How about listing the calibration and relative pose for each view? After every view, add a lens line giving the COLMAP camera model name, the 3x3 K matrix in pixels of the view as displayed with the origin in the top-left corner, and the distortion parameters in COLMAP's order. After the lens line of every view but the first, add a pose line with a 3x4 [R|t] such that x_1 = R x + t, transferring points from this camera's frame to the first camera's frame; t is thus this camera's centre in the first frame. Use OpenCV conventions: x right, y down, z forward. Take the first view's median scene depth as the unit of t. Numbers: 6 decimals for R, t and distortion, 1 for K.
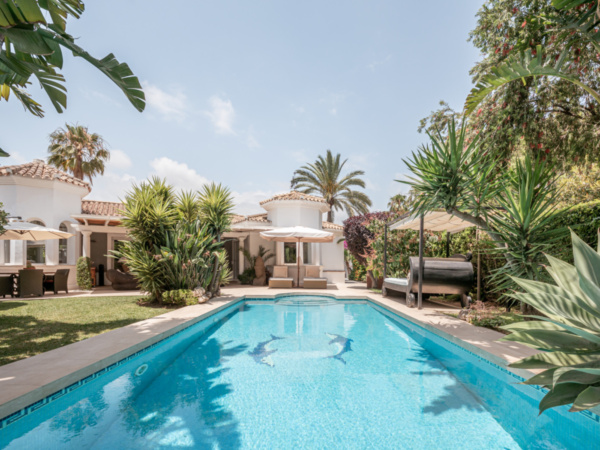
lens RADIAL K [[308.9, 0, 299.6], [0, 308.9, 245.3], [0, 0, 1]] dist [-0.019012, -0.000457]
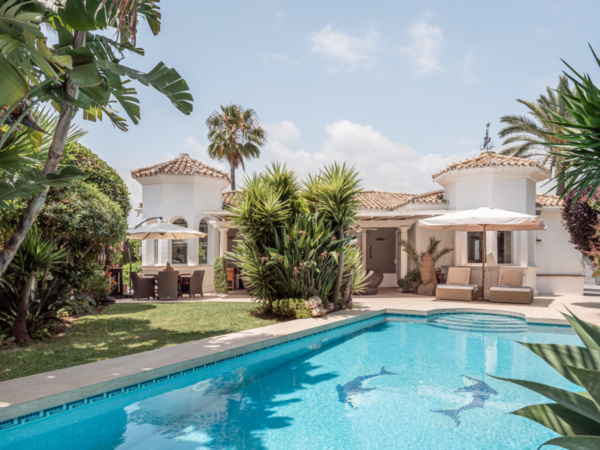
lens RADIAL K [[433.5, 0, 300.0], [0, 433.5, 225.0], [0, 0, 1]] dist [0.005739, 0.000987]
pose [[0.873024, -0.040148, -0.486021, 0.150835], [0.030566, 0.999151, -0.027631, -0.015174], [0.486718, 0.009267, 0.873510, -0.003911]]
